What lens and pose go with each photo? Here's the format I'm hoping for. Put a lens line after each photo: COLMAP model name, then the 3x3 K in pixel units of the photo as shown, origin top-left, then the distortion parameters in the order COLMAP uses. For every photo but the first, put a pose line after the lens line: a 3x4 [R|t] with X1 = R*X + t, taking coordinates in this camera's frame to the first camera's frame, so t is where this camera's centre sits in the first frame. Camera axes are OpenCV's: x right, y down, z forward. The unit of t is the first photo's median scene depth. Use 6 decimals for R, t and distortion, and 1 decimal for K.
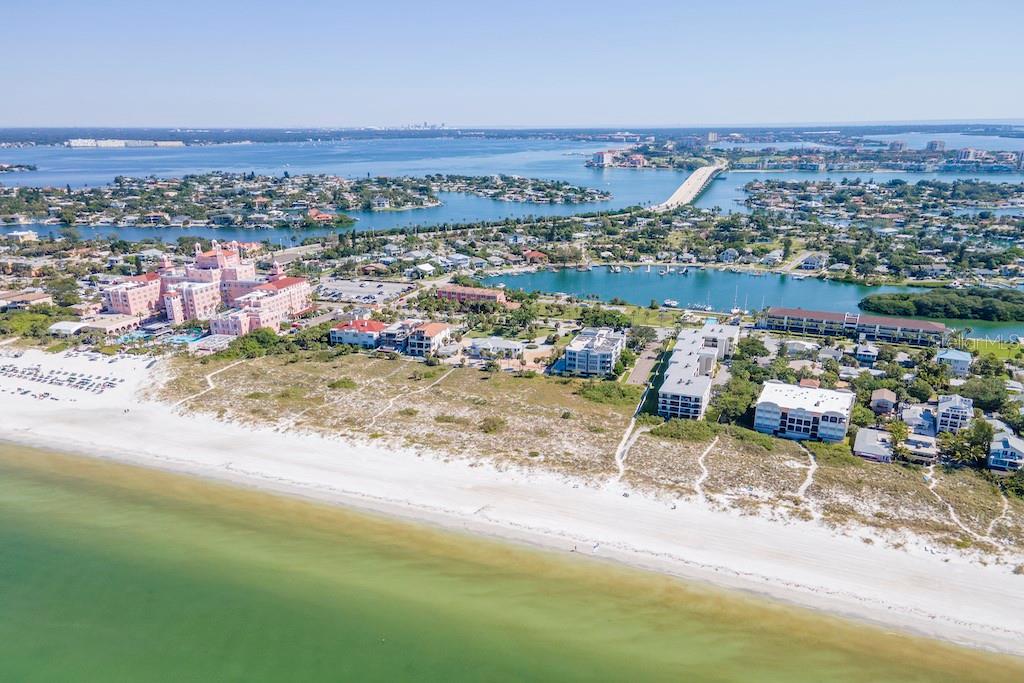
lens RADIAL K [[742.5, 0, 513.9], [0, 742.5, 360.3], [0, 0, 1]] dist [0.036809, 0.026944]
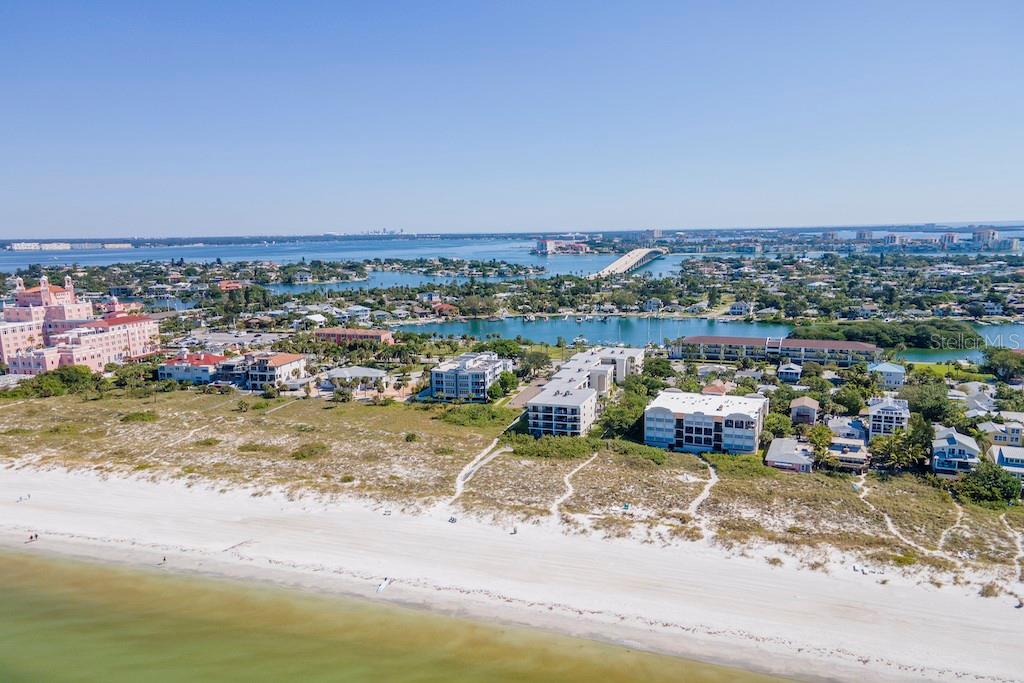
lens RADIAL K [[742.5, 0, 515.7], [0, 742.5, 342.5], [0, 0, 1]] dist [0.036809, 0.026944]
pose [[0.998365, -0.018332, 0.054132, 0.112098], [0.026651, 0.987205, -0.157212, 0.081030], [-0.050558, 0.158397, 0.986080, 0.168378]]
